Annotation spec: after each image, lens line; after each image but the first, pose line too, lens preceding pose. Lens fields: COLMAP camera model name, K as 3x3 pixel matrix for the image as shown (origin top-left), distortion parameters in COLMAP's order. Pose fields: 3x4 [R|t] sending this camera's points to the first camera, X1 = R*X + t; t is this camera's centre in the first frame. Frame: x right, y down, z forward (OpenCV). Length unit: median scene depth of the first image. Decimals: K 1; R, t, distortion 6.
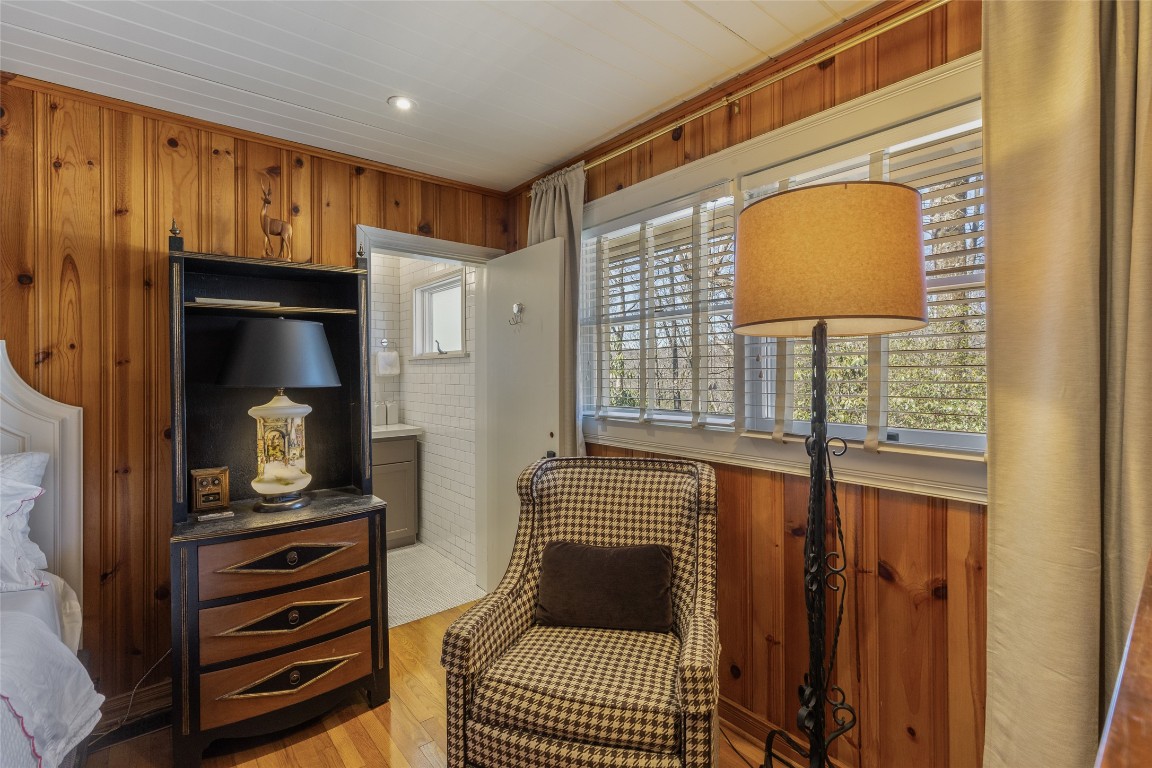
lens RADIAL K [[527.7, 0, 584.2], [0, 527.7, 370.3], [0, 0, 1]] dist [0.004758, 0.000449]
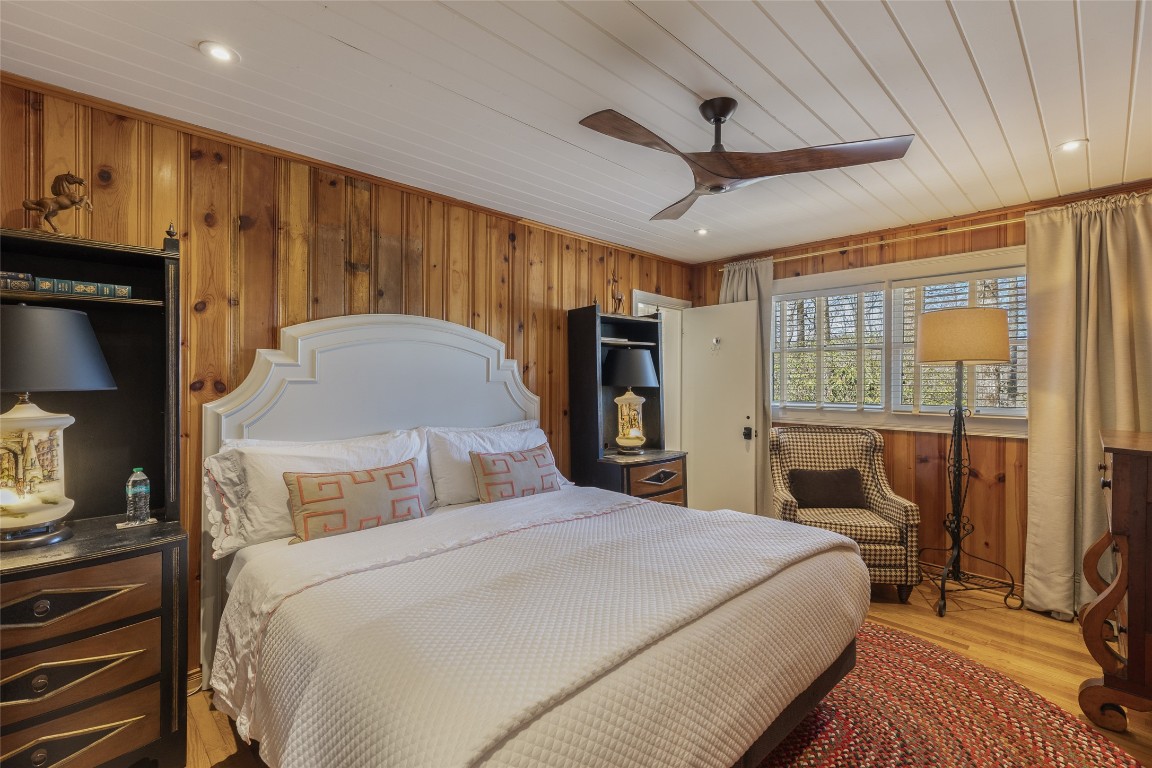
lens RADIAL K [[513.8, 0, 575.6], [0, 513.8, 377.8], [0, 0, 1]] dist [0.002368, 0.000358]
pose [[0.996974, 0.011167, 0.076929, -1.010727], [-0.010862, 0.999931, -0.004389, 0.012455], [-0.076973, 0.003541, 0.997027, -0.808995]]
